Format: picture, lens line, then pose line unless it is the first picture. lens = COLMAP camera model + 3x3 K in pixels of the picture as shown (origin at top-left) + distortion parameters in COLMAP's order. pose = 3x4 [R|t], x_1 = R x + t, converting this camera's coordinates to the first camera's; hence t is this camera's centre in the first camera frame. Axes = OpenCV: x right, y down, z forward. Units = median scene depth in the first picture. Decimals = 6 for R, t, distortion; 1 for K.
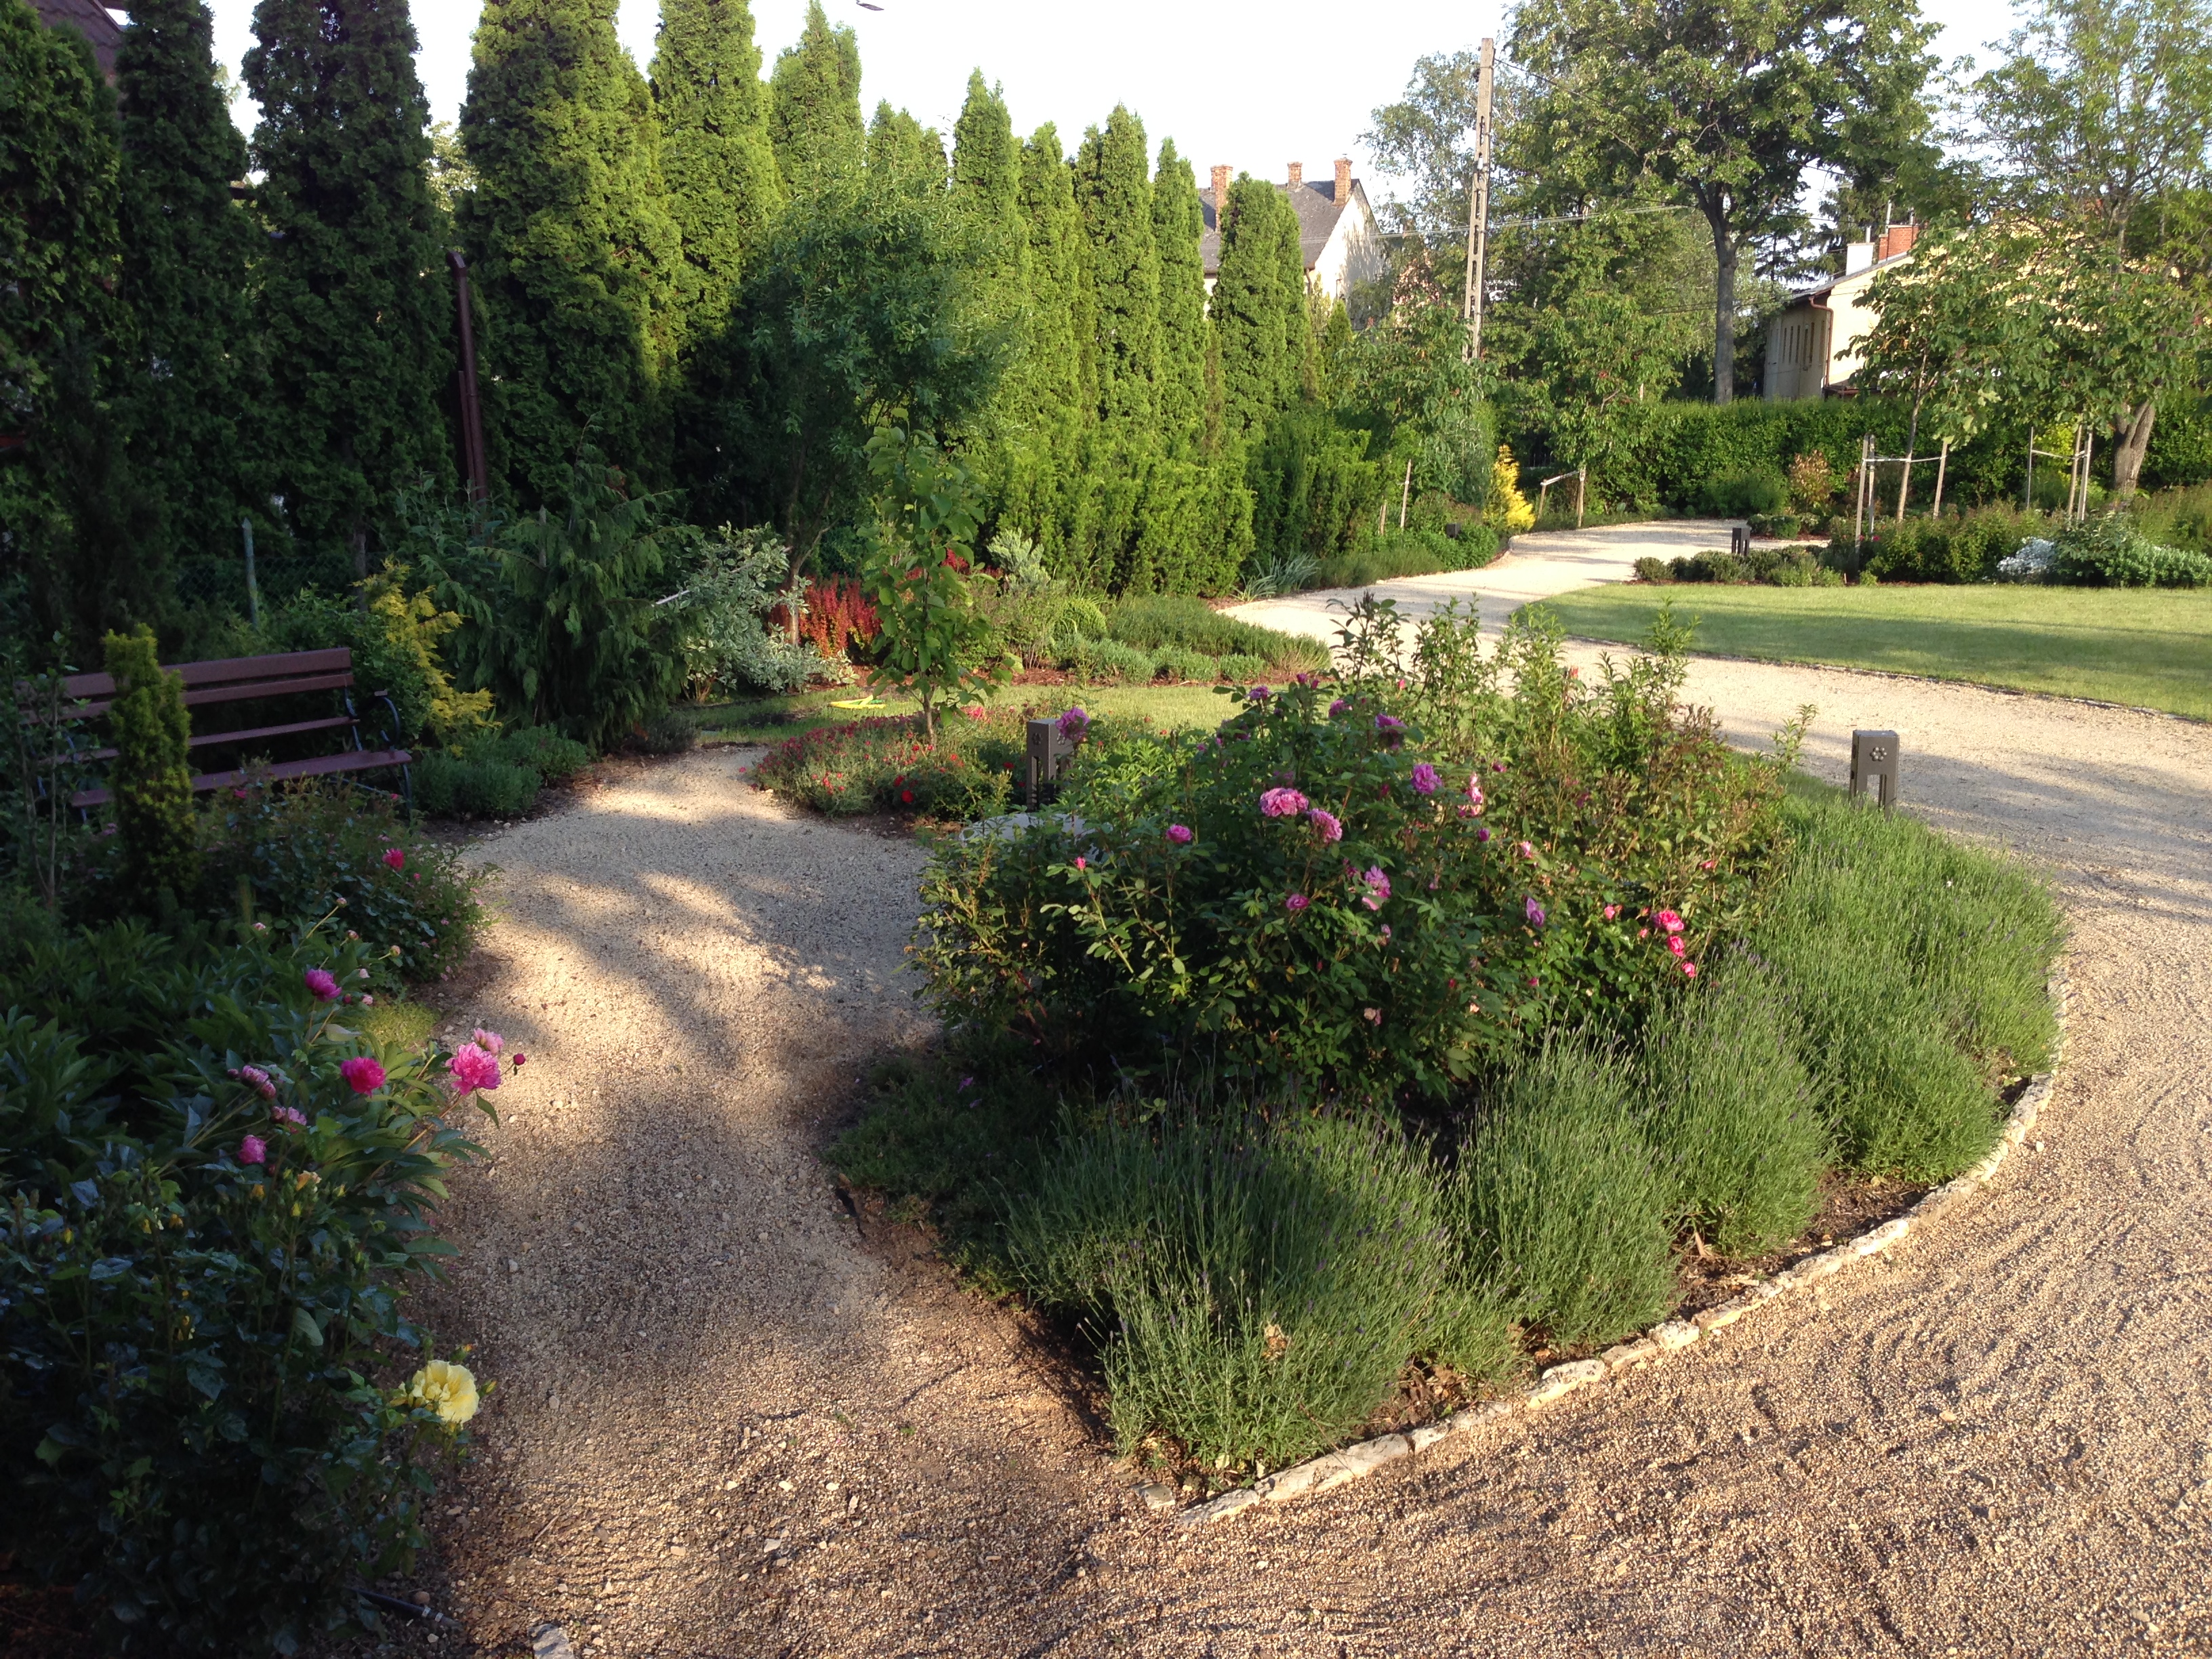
lens RADIAL K [[1887.8, 0, 1111.2], [0, 1887.8, 843.4], [0, 0, 1]] dist [0.061113, -0.084940]
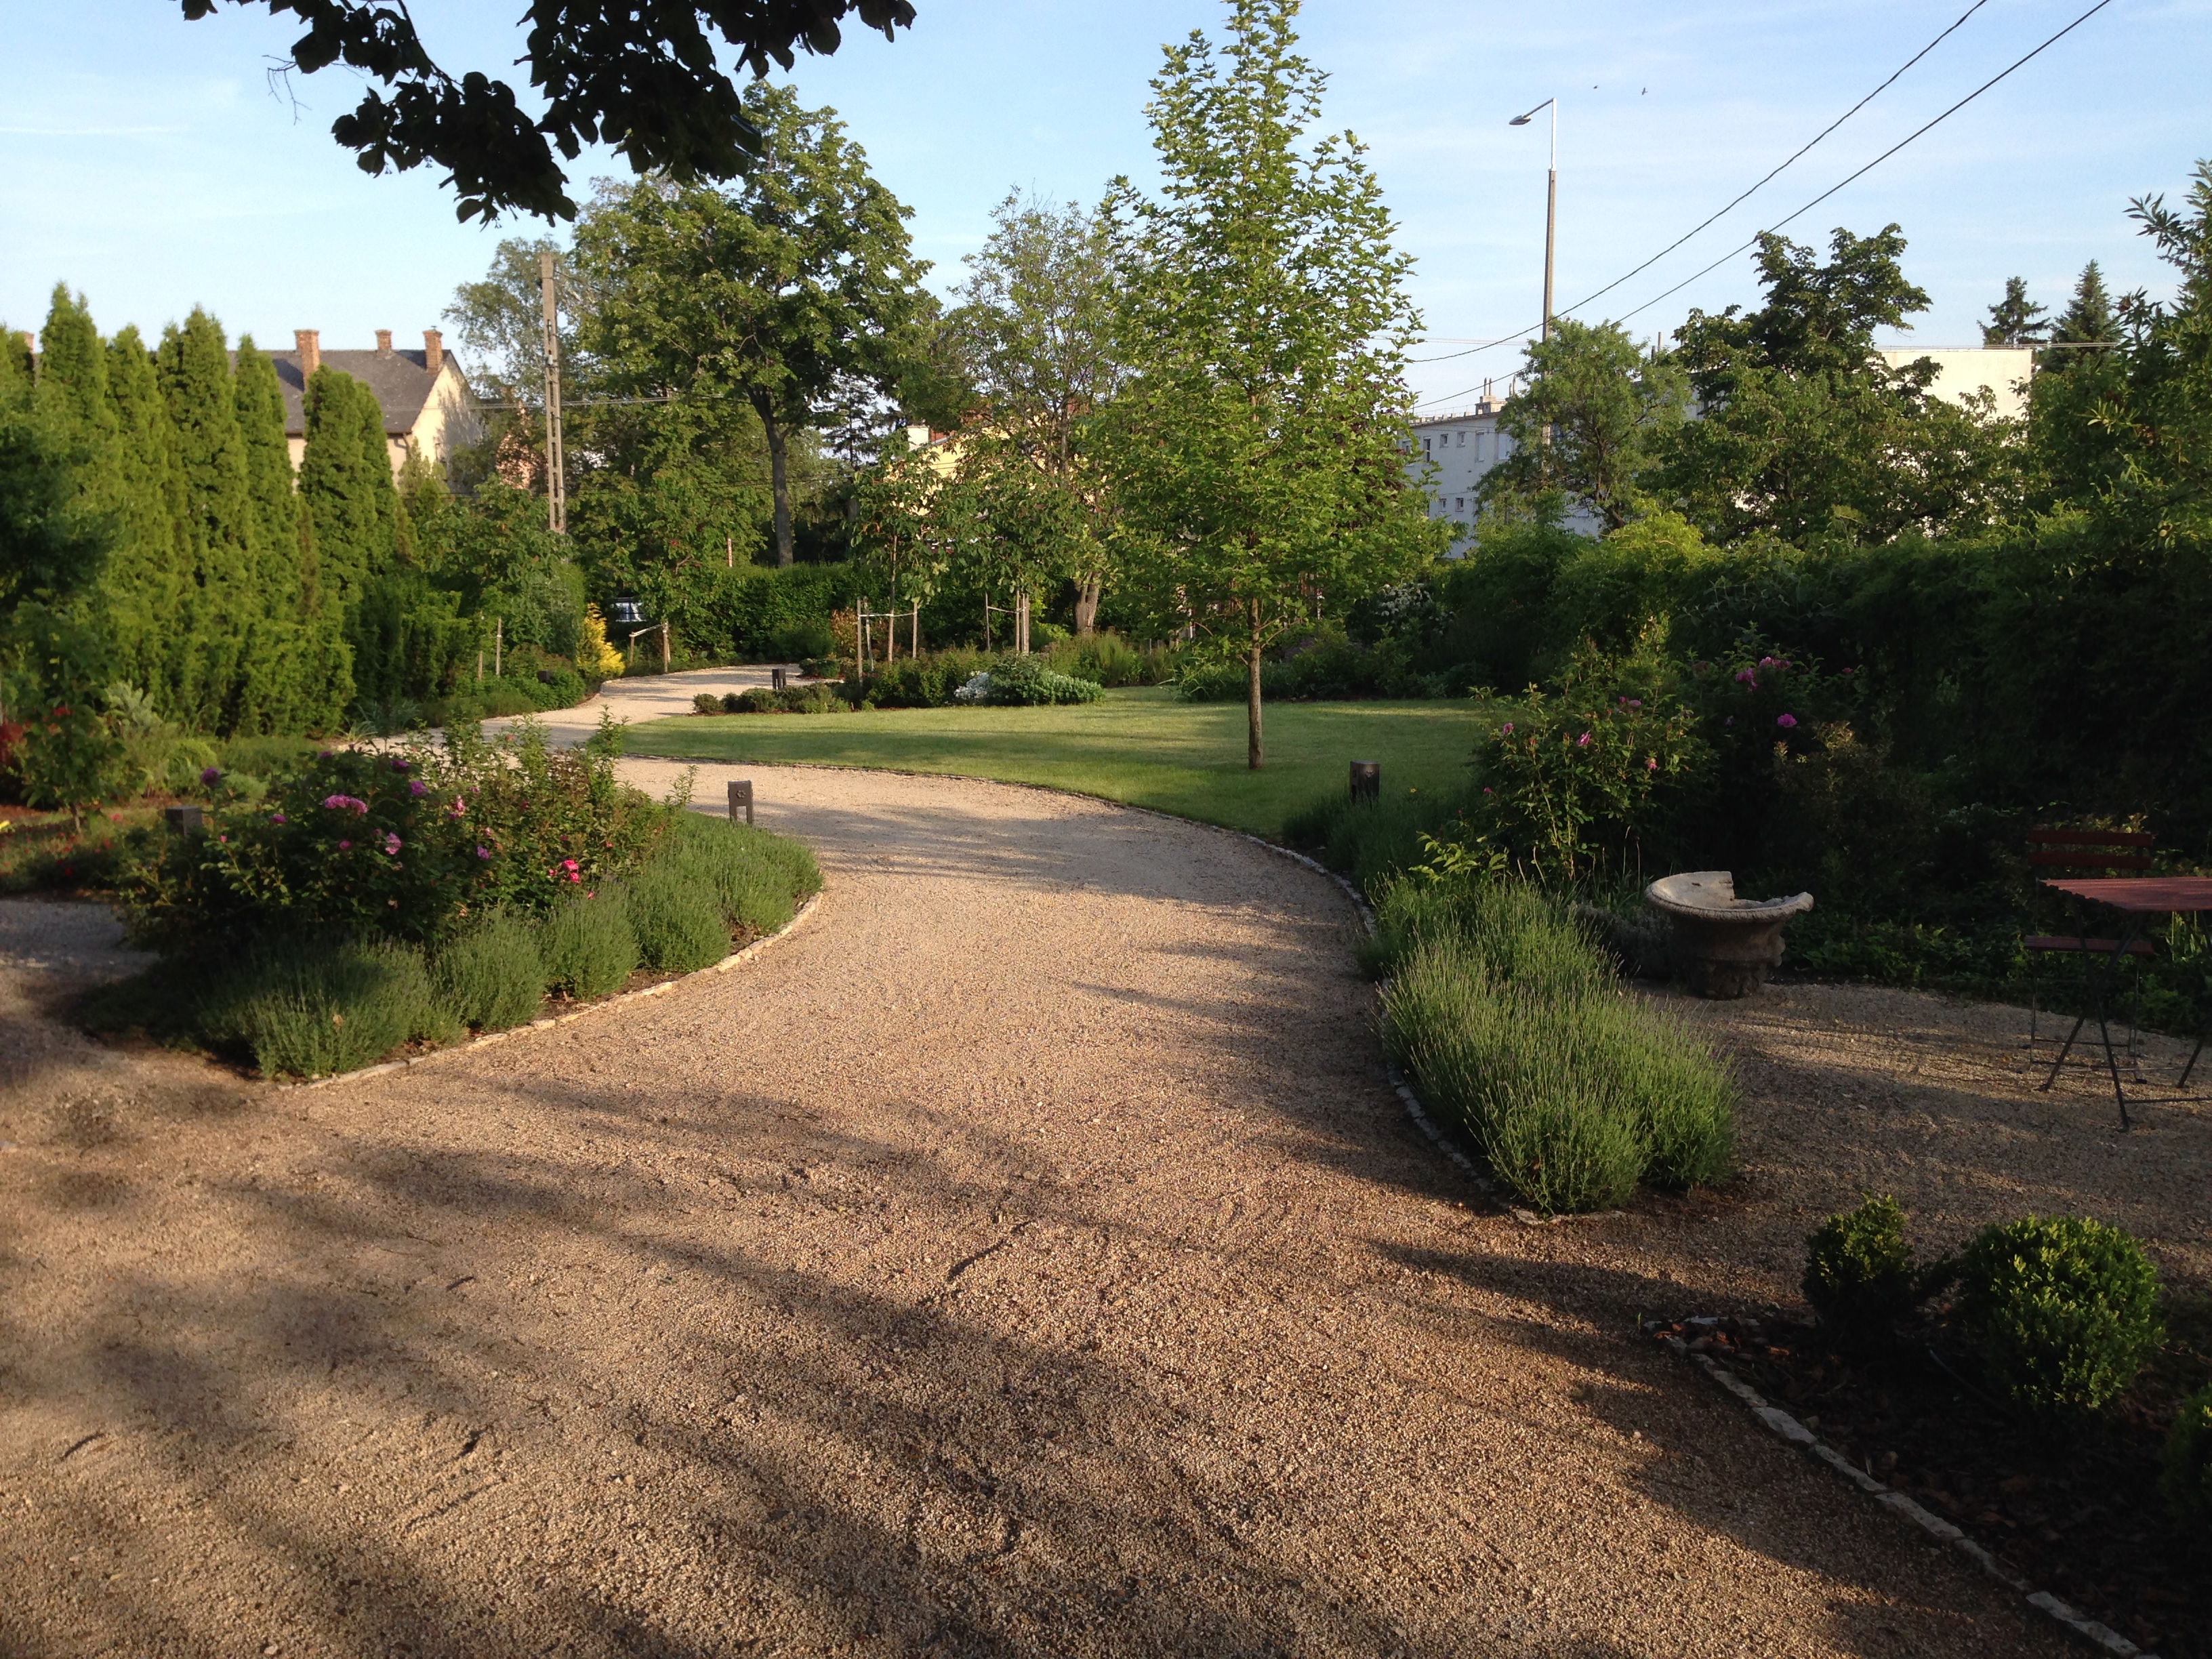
lens RADIAL K [[1887.8, 0, 1098.5], [0, 1887.8, 837.9], [0, 0, 1]] dist [0.061113, -0.084940]
pose [[0.906088, -0.061713, 0.418565, -0.003876], [0.095337, 0.993642, -0.059879, 0.039249], [-0.412208, 0.094160, 0.906211, -0.205954]]
